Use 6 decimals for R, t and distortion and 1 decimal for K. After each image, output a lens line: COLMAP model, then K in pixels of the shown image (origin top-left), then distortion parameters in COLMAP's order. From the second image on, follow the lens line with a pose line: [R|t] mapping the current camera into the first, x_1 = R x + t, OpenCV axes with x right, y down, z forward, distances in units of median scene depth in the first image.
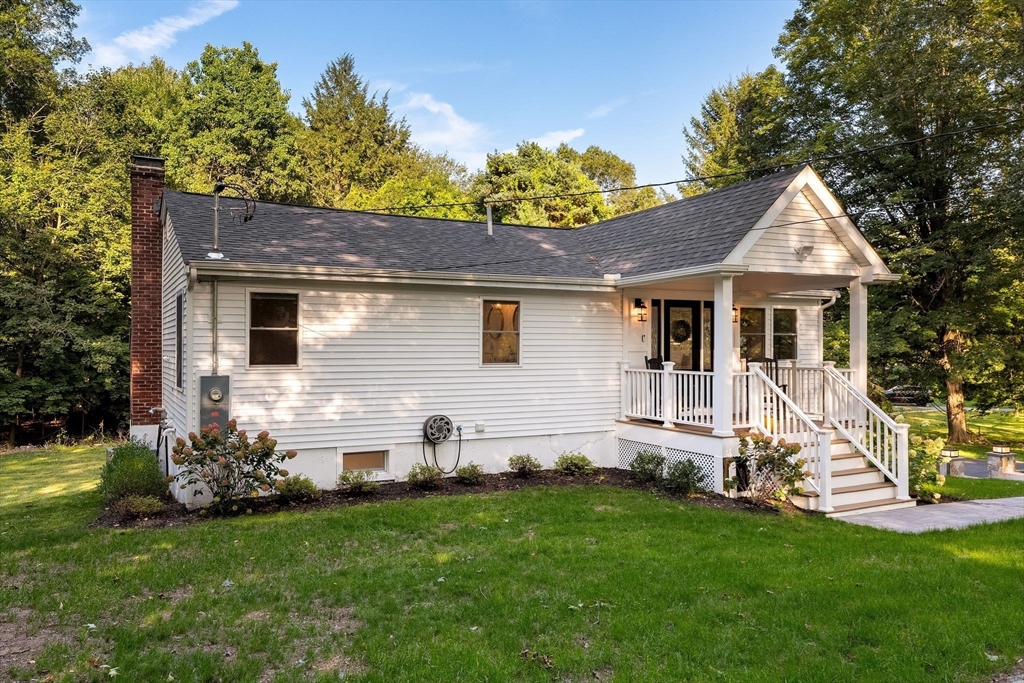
lens RADIAL K [[793.0, 0, 512.4], [0, 793.0, 347.3], [0, 0, 1]] dist [0.001067, -0.016277]
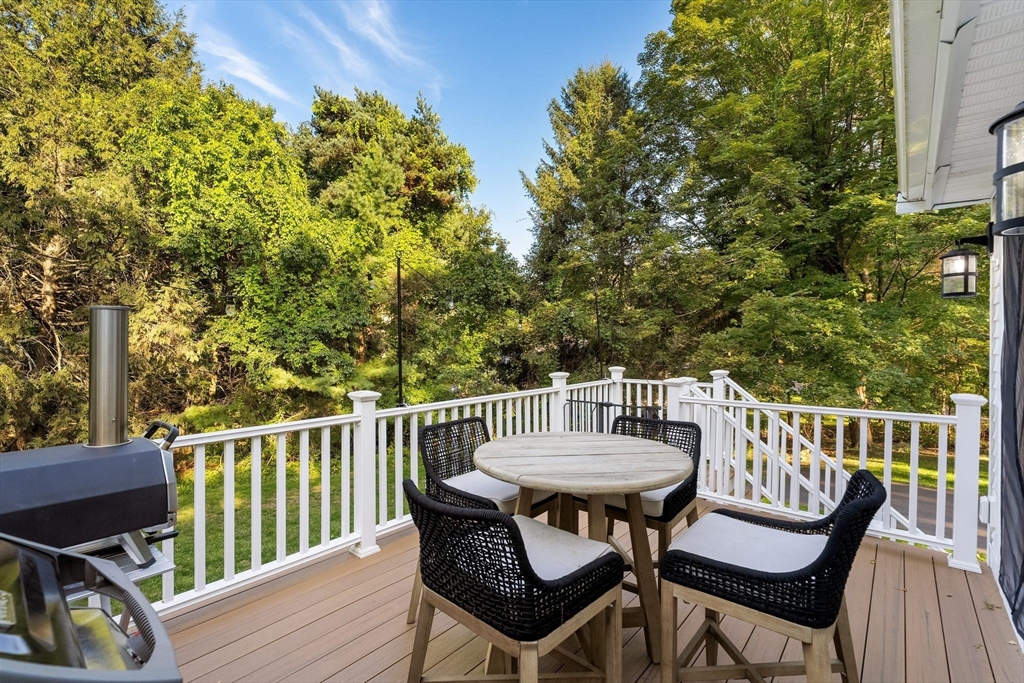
lens RADIAL K [[464.5, 0, 513.9], [0, 464.5, 347.1], [0, 0, 1]] dist [0.000237, -0.000098]
pose [[0.926848, -0.002769, 0.375427, -0.066126], [0.002252, 0.999996, 0.001817, 0.003650], [-0.375431, -0.000839, 0.926850, 1.540805]]
